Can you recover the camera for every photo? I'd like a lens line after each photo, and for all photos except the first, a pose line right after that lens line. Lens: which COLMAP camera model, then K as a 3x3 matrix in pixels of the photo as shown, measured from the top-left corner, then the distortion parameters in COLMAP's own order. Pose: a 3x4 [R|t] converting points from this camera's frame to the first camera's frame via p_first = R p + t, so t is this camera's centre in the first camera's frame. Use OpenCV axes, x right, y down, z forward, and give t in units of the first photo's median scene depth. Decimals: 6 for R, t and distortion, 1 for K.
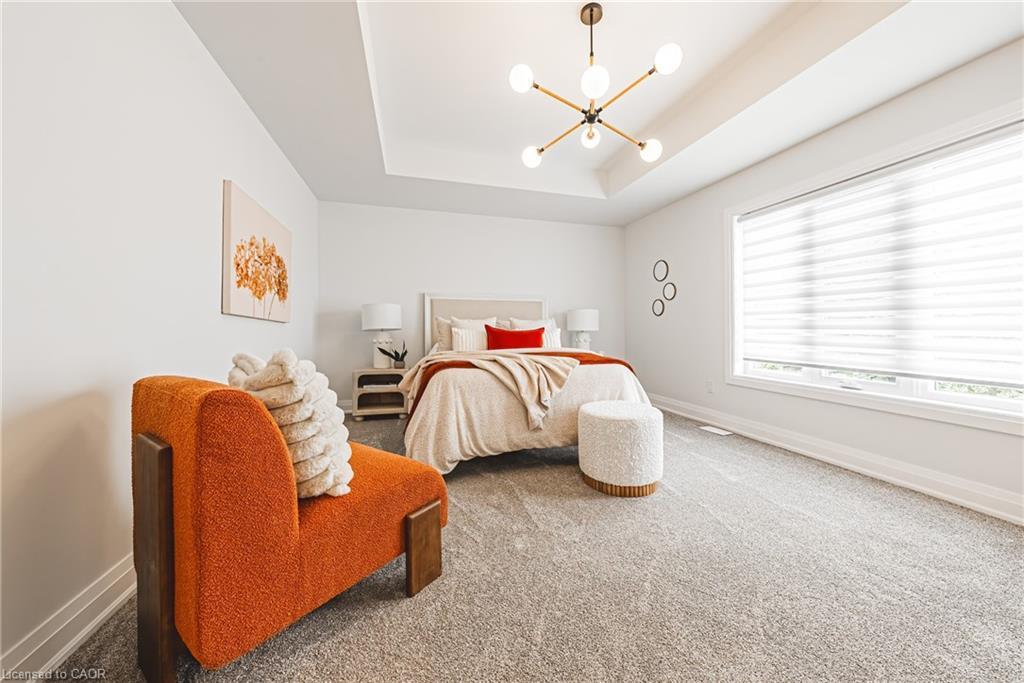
lens RADIAL K [[361.2, 0, 510.9], [0, 361.2, 335.6], [0, 0, 1]] dist [-0.005330, -0.000019]
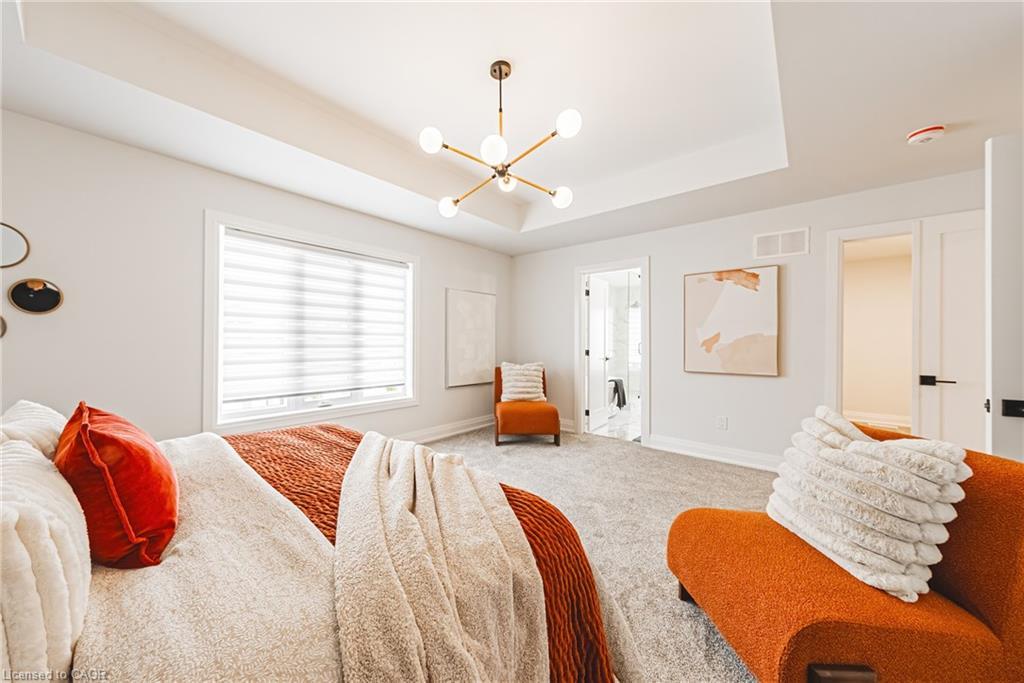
lens RADIAL K [[361.2, 0, 510.9], [0, 361.2, 335.6], [0, 0, 1]] dist [-0.005330, -0.000019]
pose [[-0.570544, 0.006549, 0.821241, -0.544393], [0.008373, 0.999963, -0.002157, -0.106061], [-0.821225, 0.005645, -0.570577, 1.244520]]
